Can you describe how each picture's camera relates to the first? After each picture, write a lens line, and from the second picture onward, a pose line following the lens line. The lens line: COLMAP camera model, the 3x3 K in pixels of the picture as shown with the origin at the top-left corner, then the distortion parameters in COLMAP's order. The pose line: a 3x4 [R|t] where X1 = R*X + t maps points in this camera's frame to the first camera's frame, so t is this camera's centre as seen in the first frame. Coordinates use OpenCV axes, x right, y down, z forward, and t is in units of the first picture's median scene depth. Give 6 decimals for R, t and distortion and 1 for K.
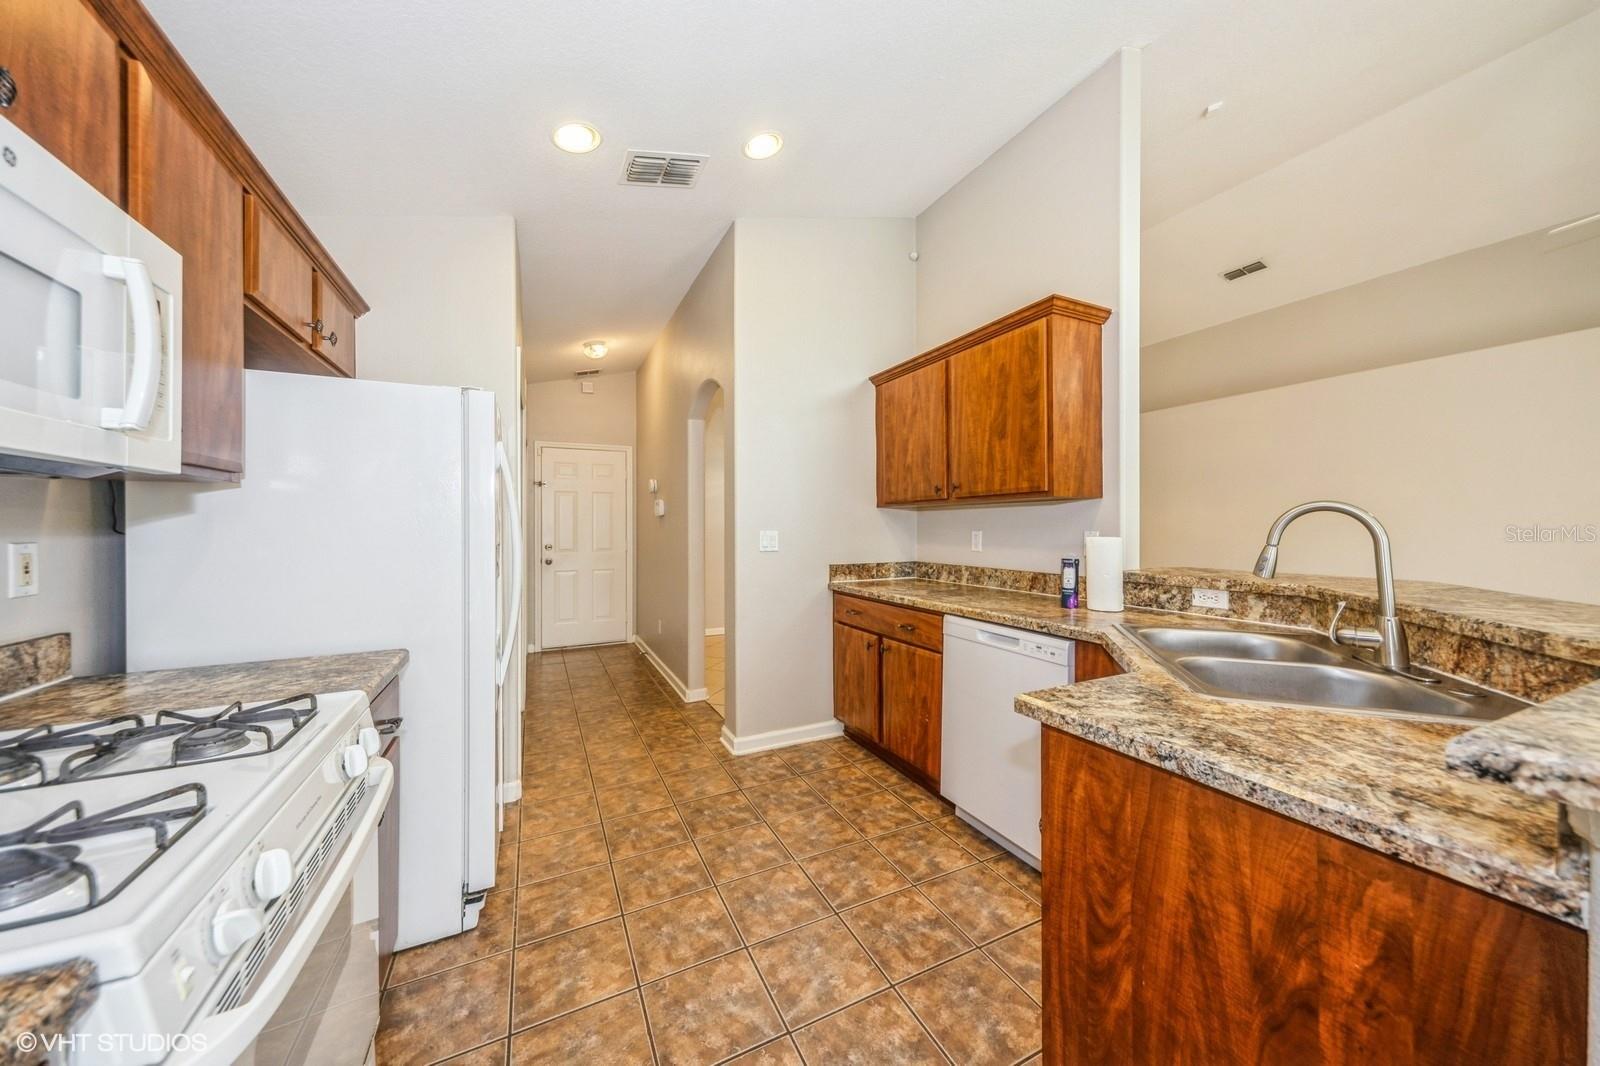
lens RADIAL K [[561.8, 0, 807.0], [0, 561.8, 516.2], [0, 0, 1]] dist [0.000019, -0.000248]
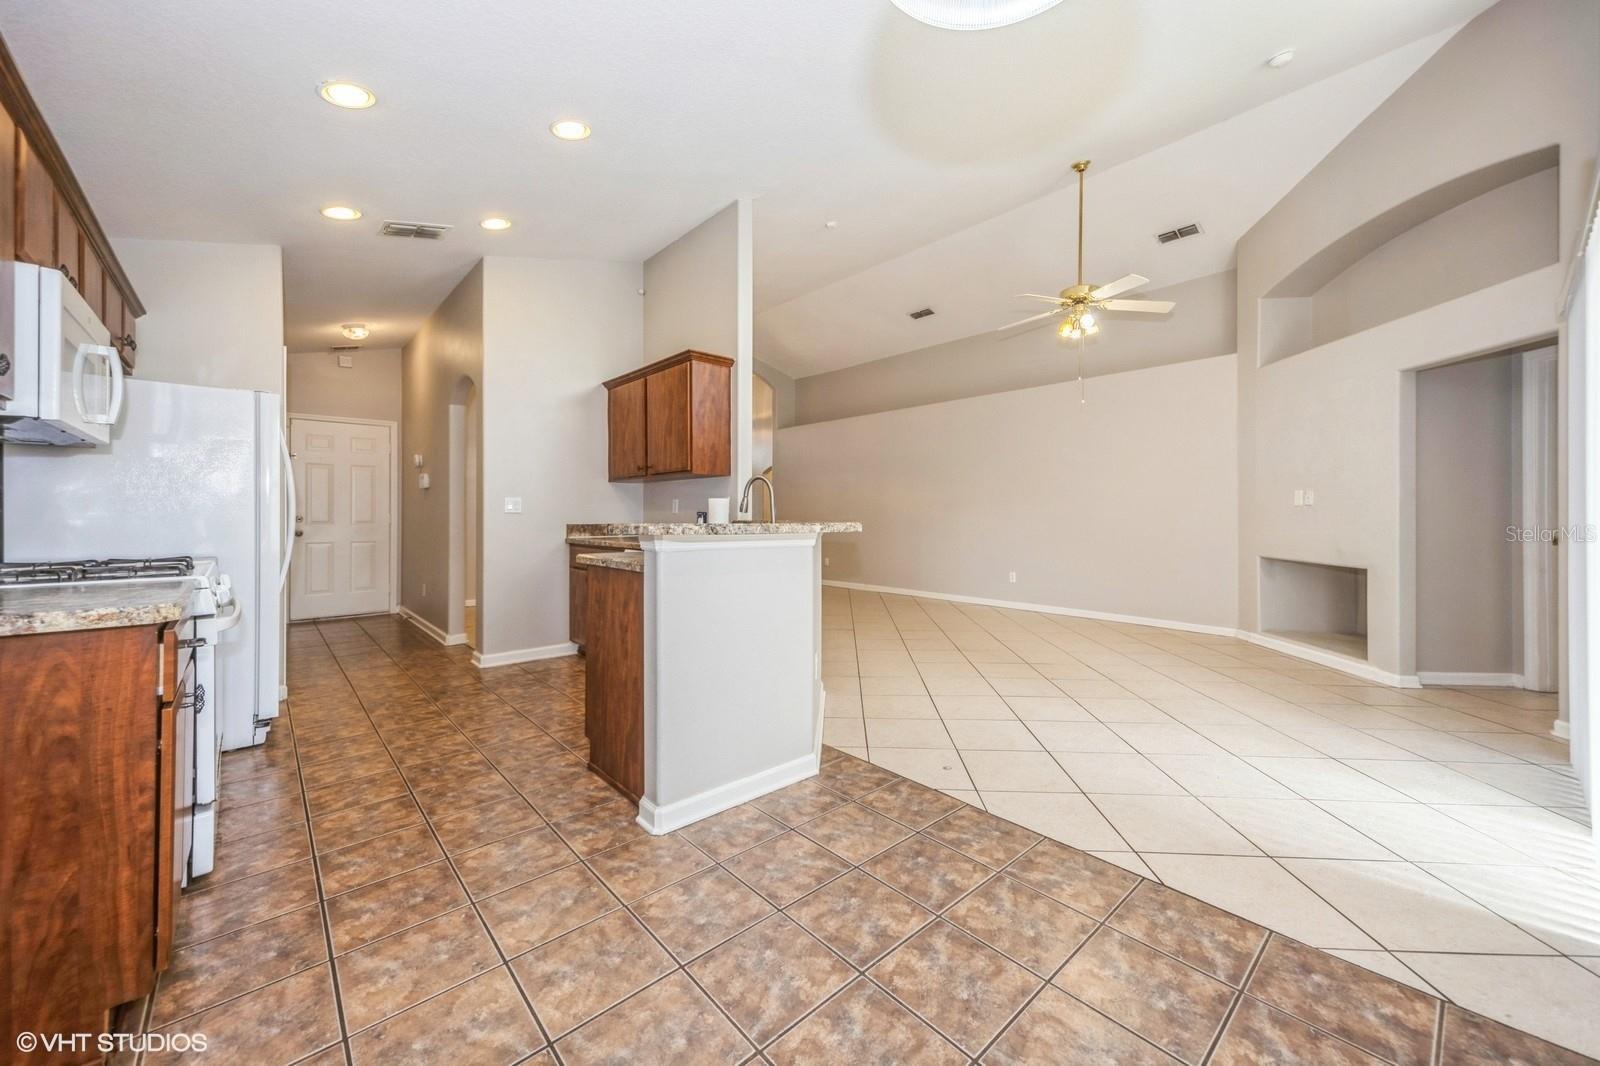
lens RADIAL K [[610.8, 0, 815.7], [0, 610.8, 508.2], [0, 0, 1]] dist [0.010589, -0.000391]
pose [[0.959000, 0.007279, 0.283314, 0.201166], [-0.009490, 0.999934, 0.006434, 0.035641], [-0.283249, -0.008859, 0.959006, -0.557765]]
